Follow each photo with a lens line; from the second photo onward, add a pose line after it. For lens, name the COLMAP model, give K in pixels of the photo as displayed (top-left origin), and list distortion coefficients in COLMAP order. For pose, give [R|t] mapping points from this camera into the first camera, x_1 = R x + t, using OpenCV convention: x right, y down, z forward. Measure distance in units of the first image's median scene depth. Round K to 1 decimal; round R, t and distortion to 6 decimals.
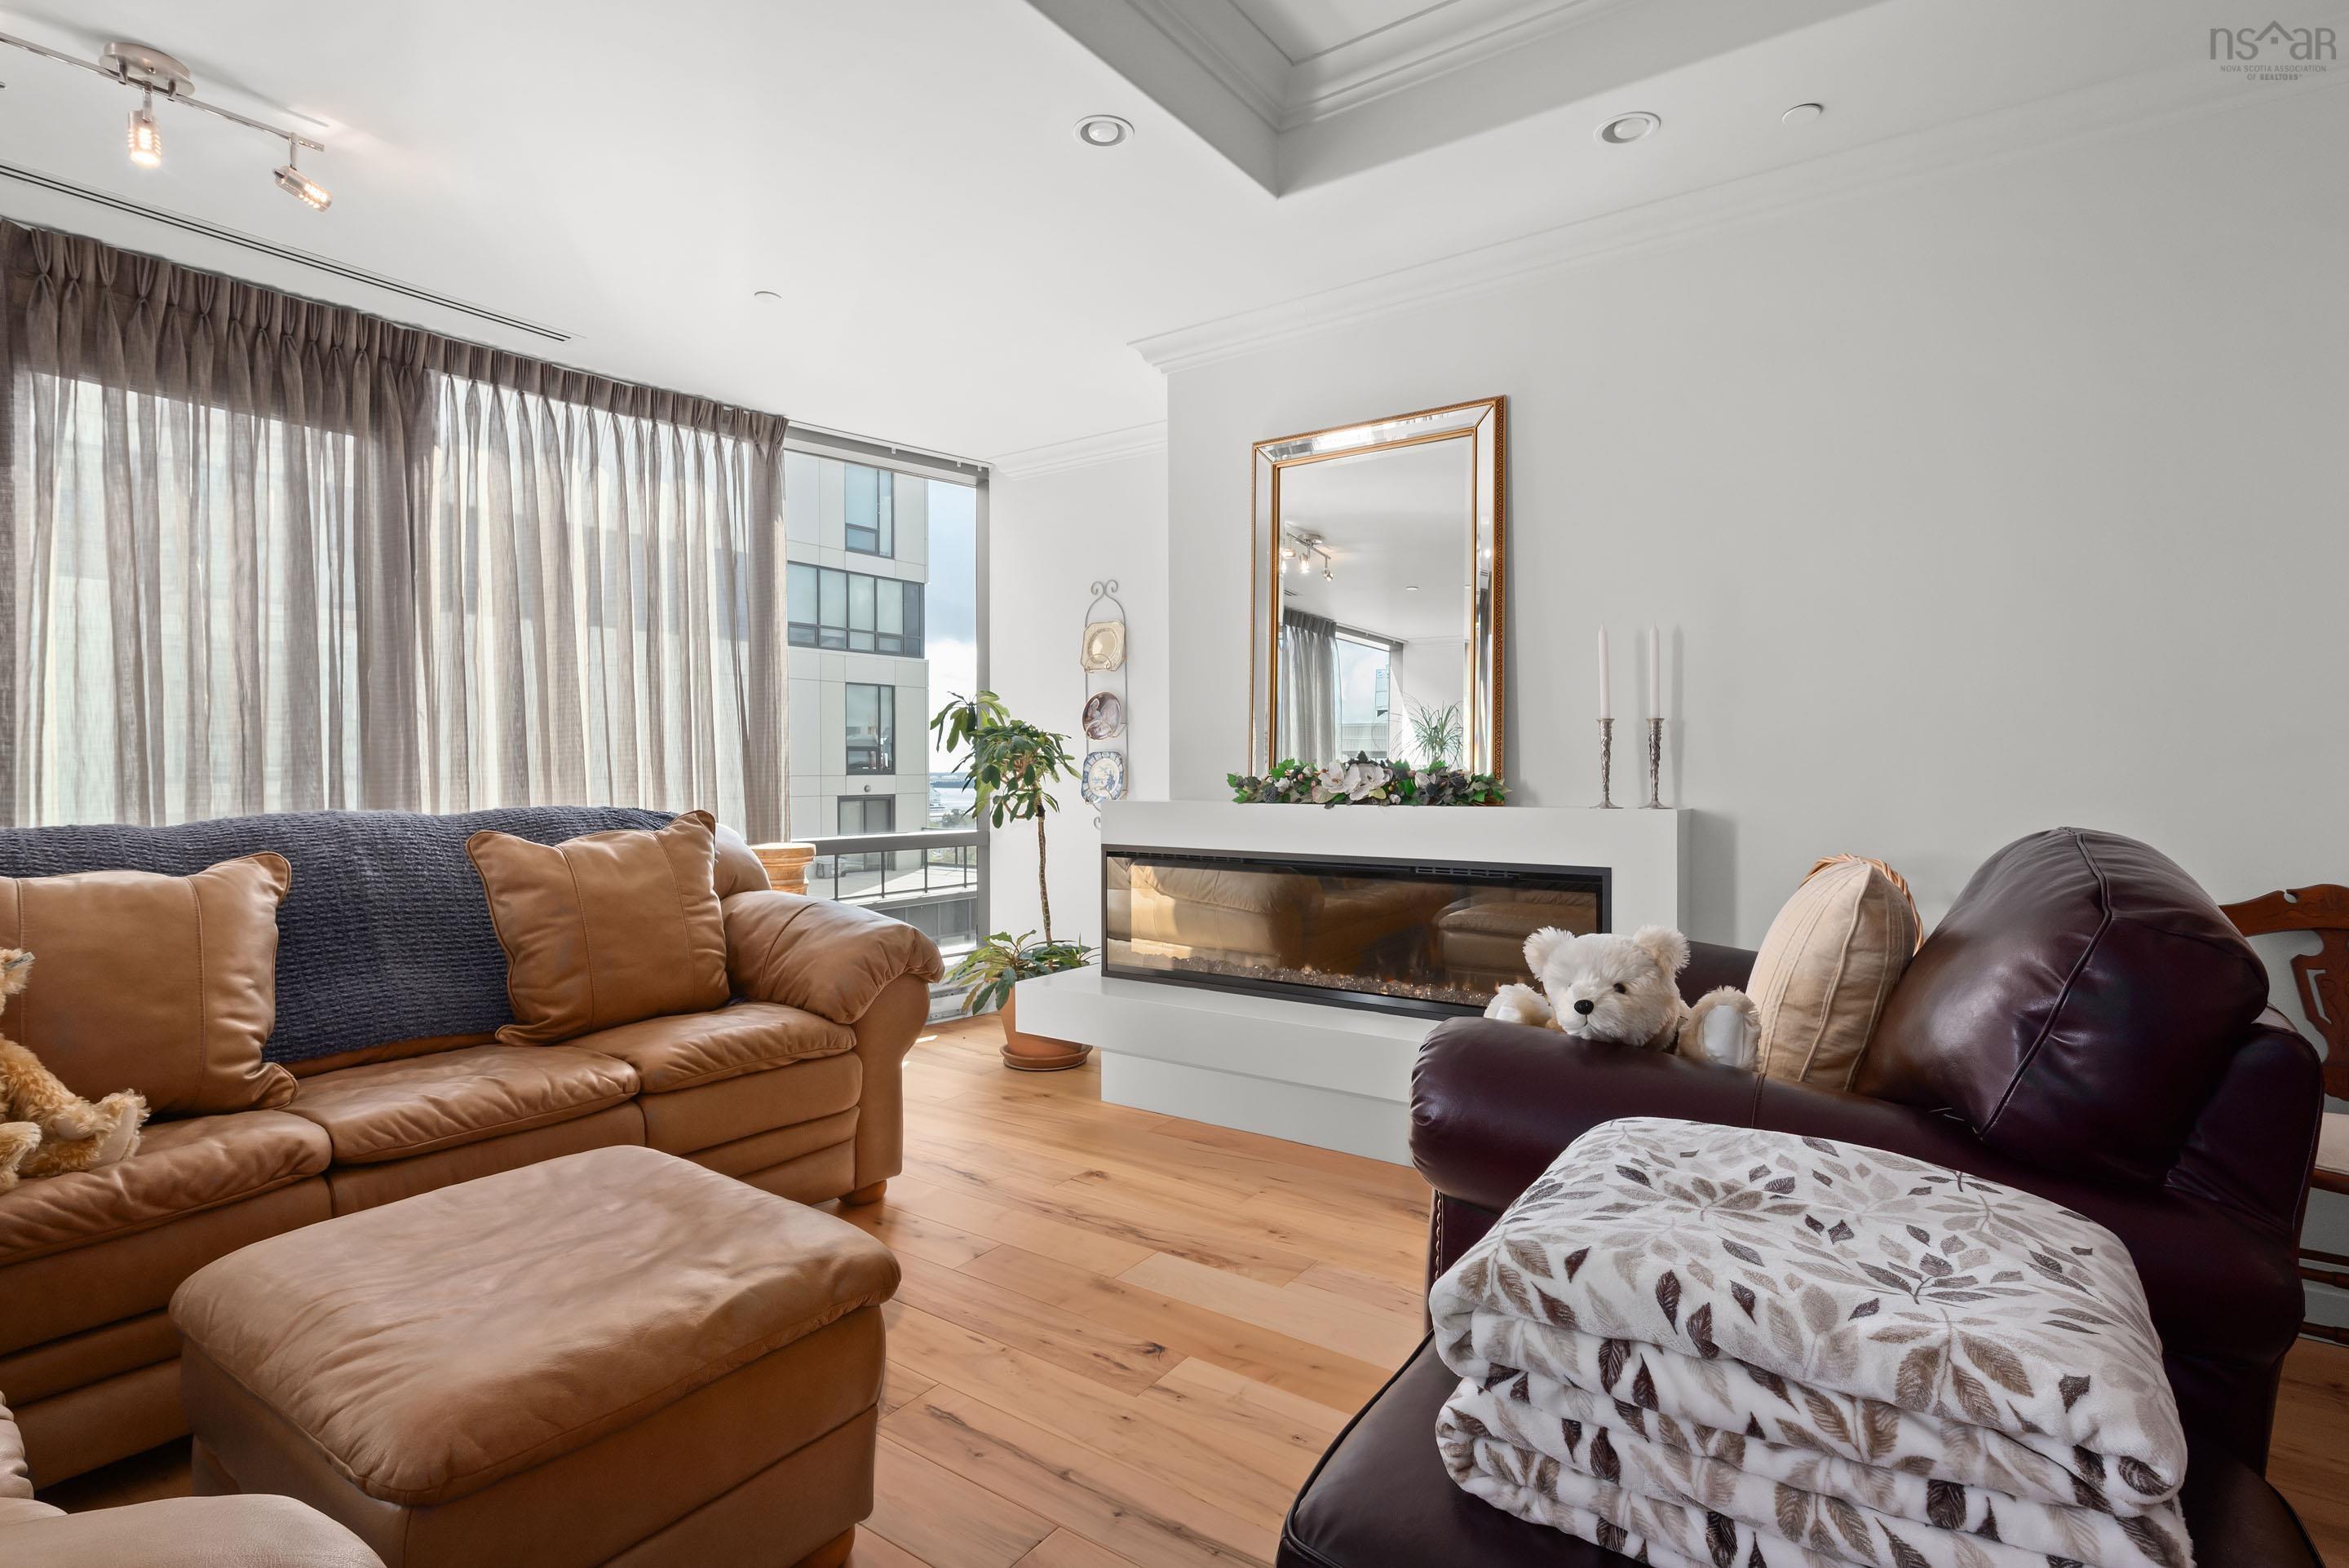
lens RADIAL K [[1141.2, 0, 1162.3], [0, 1141.2, 767.4], [0, 0, 1]] dist [0.003729, 0.001347]
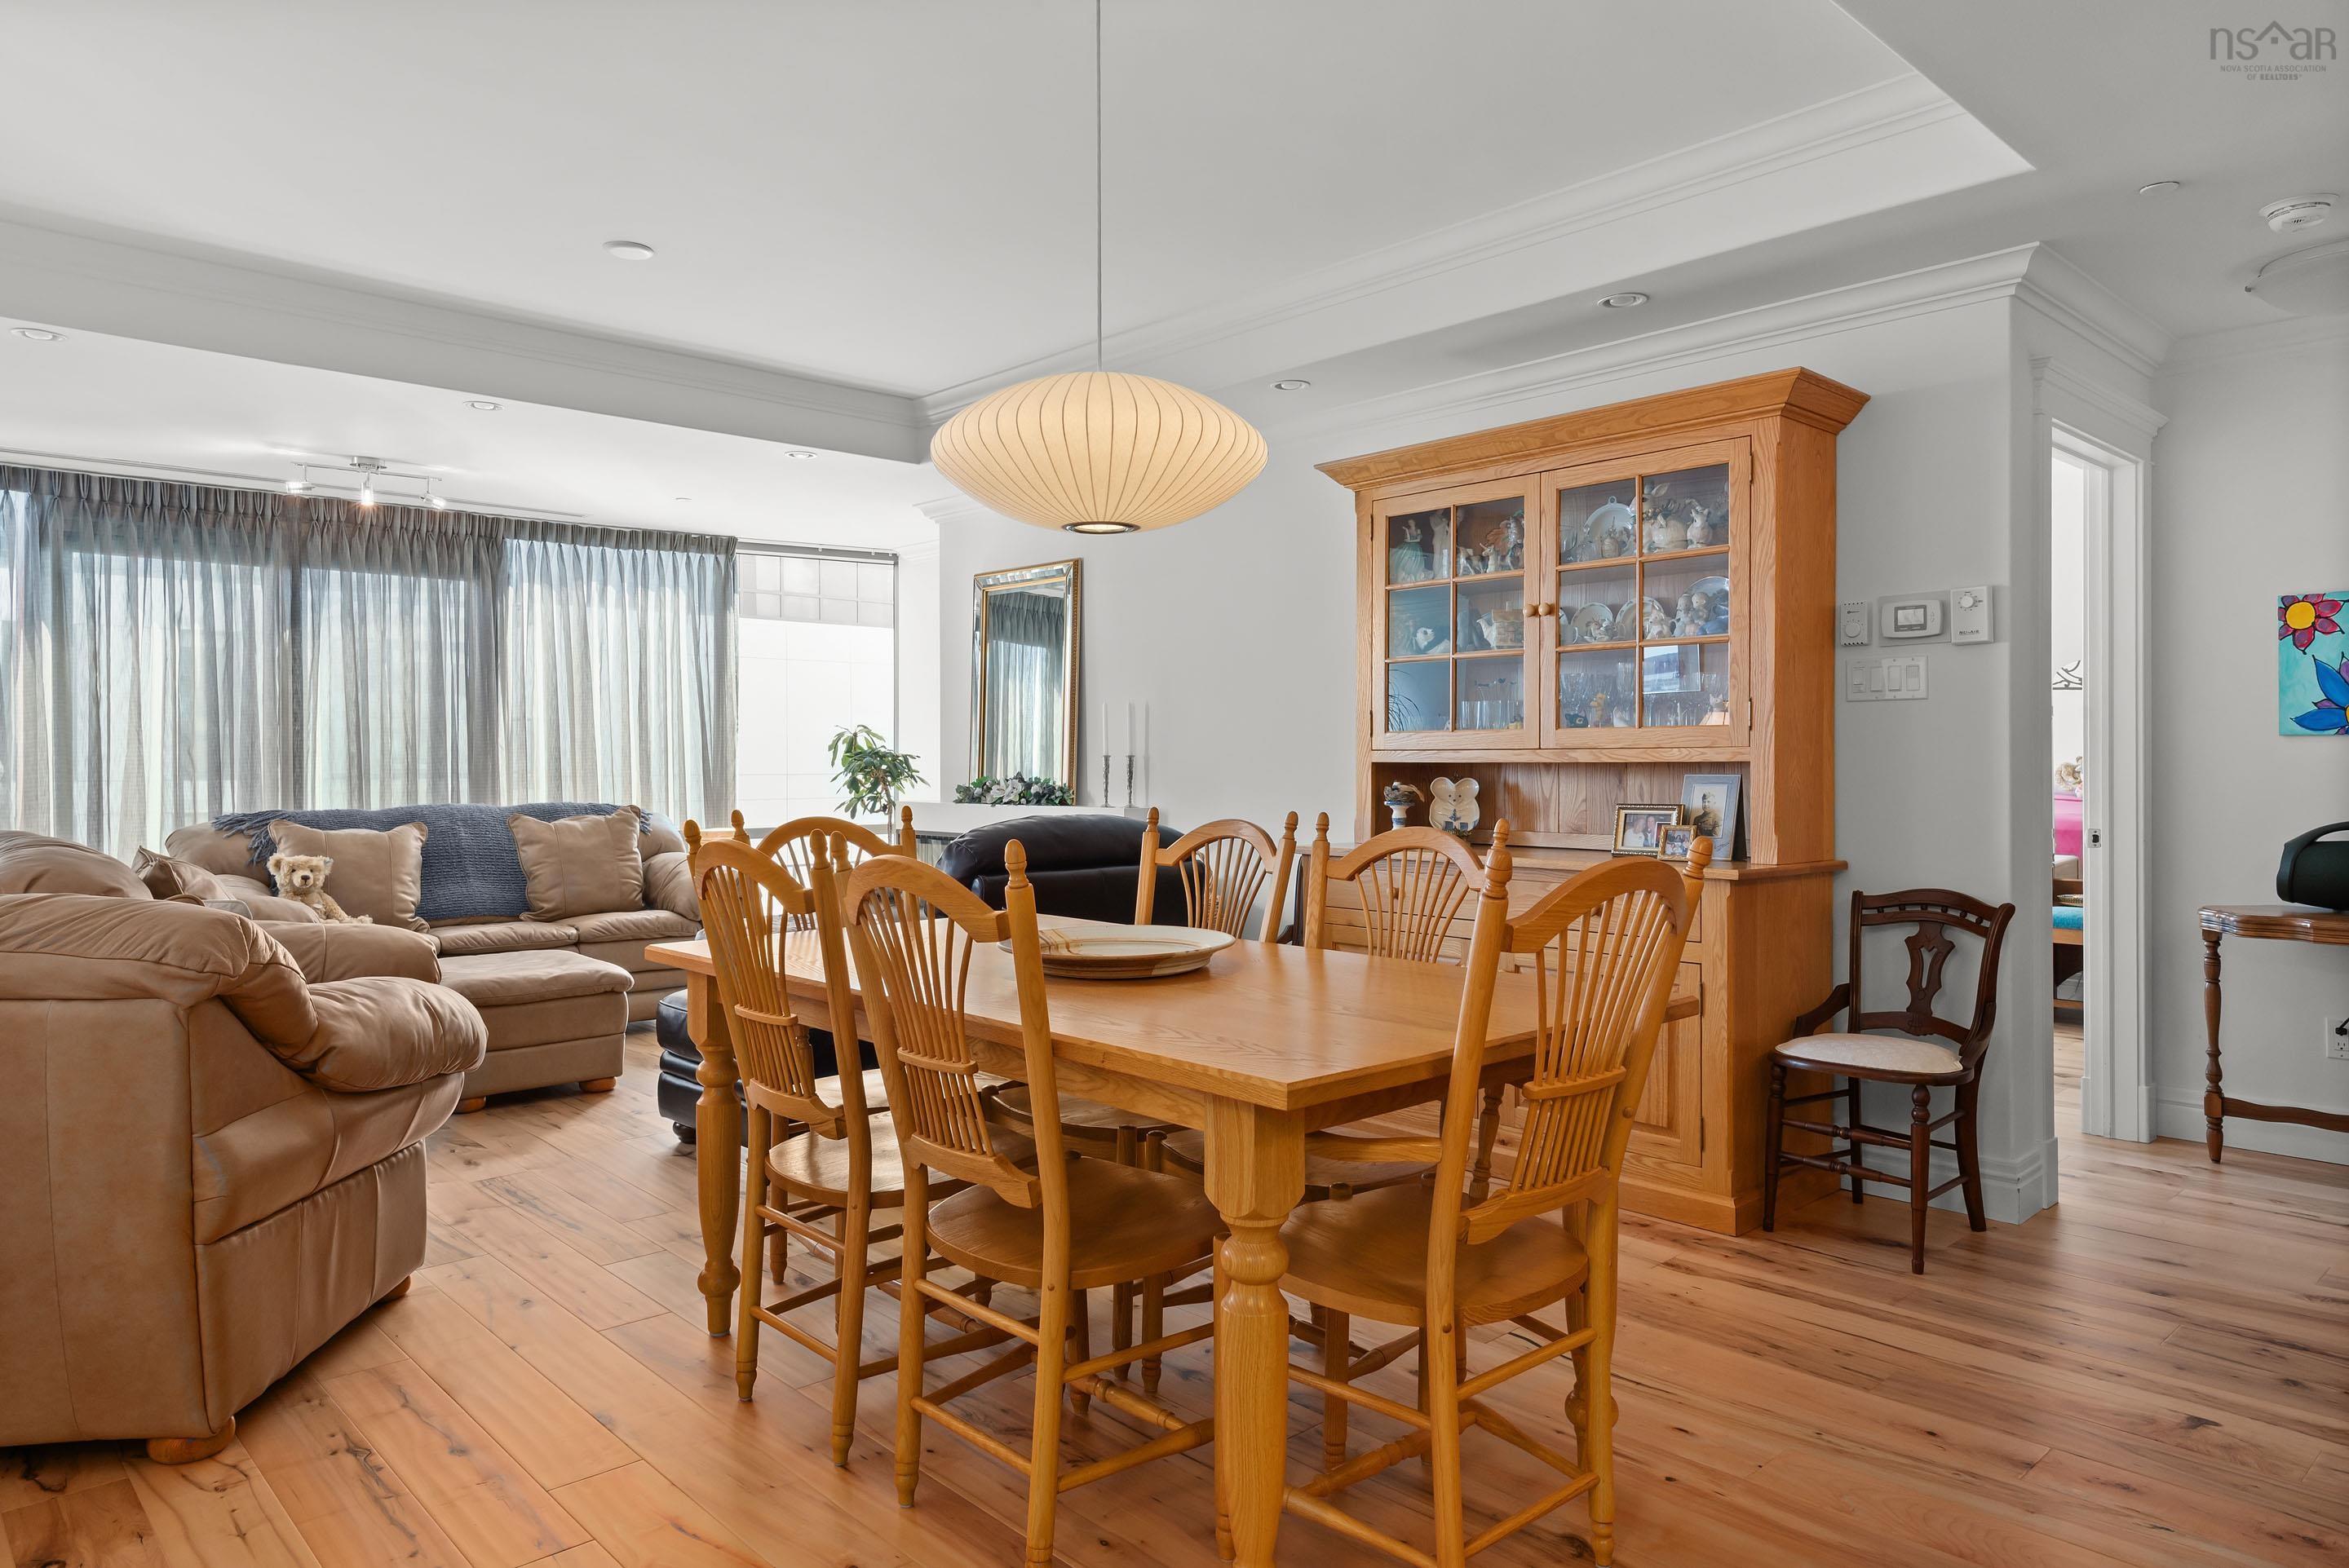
lens RADIAL K [[1478.3, 0, 1190.9], [0, 1478.3, 766.7], [0, 0, 1]] dist [0.017160, -0.006324]
pose [[0.981608, 0.002754, -0.190888, 0.872071], [-0.001558, 0.999978, 0.006417, -0.037044], [0.190901, -0.006001, 0.981591, -1.081602]]
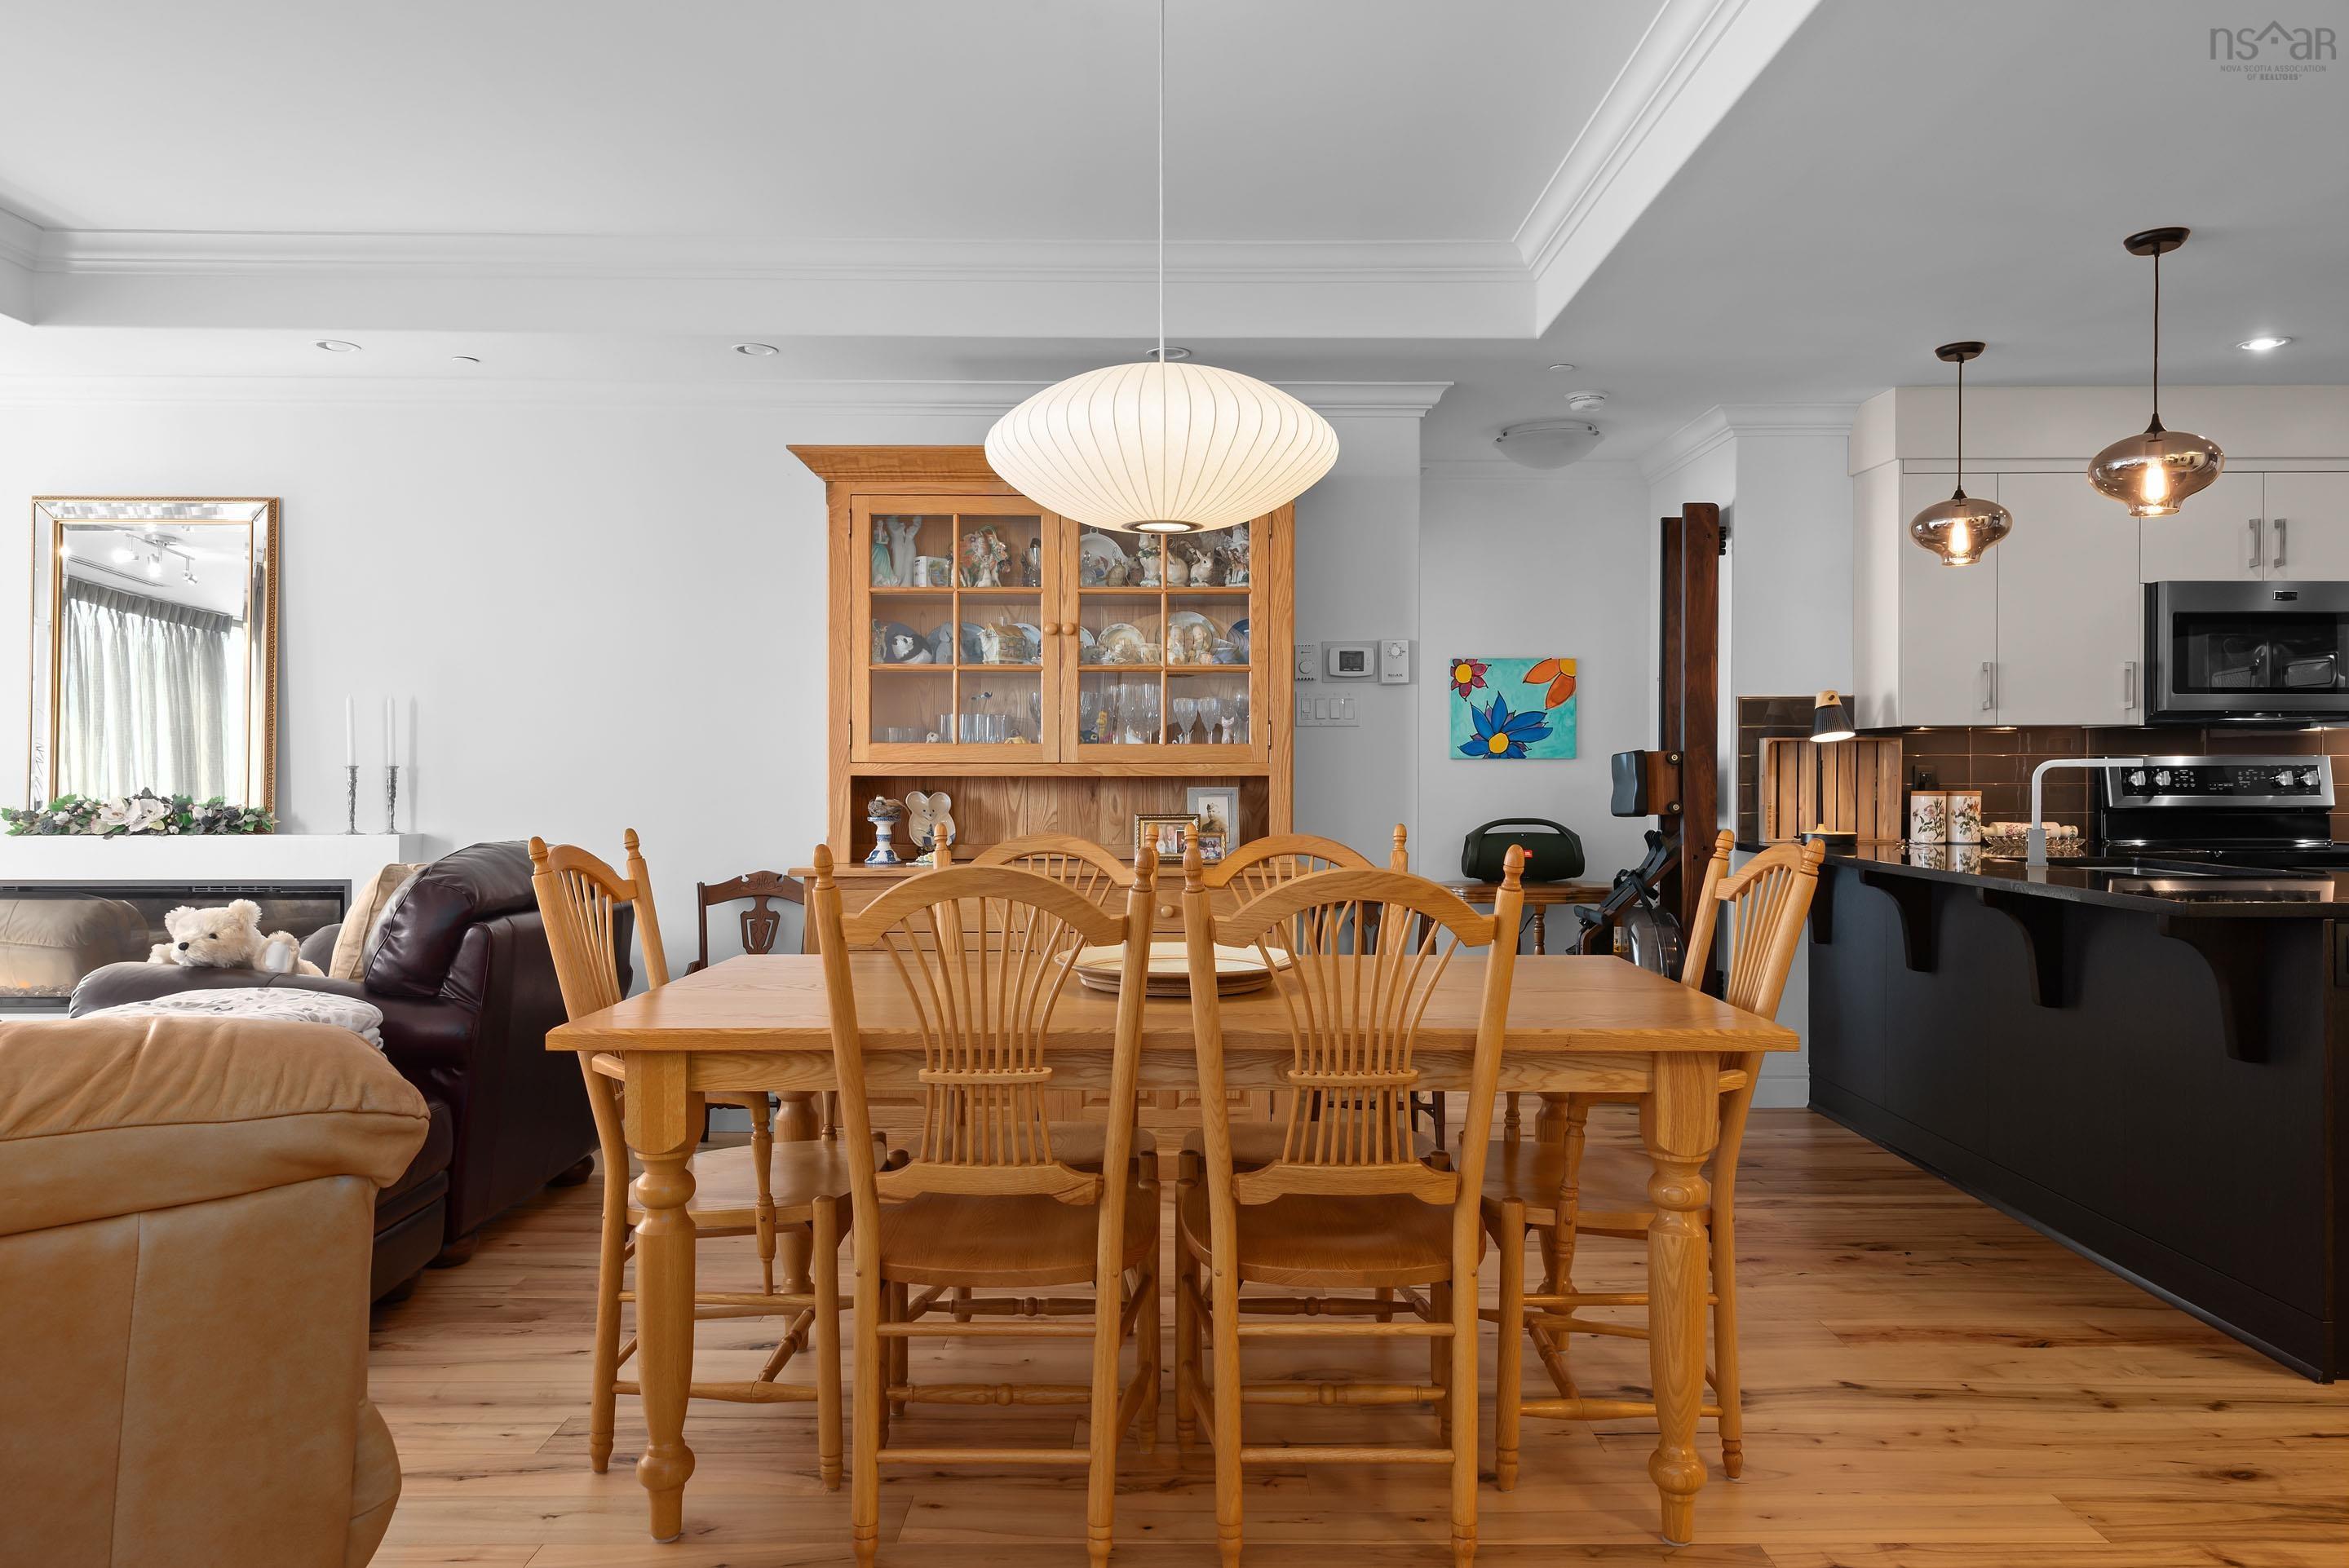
lens RADIAL K [[1560.6, 0, 1181.8], [0, 1560.6, 789.5], [0, 0, 1]] dist [0.026996, -0.013020]
pose [[0.805818, 0.000669, 0.592163, 0.082689], [-0.004885, 0.999973, 0.005518, -0.028161], [-0.592143, -0.007339, 0.805800, -0.940506]]
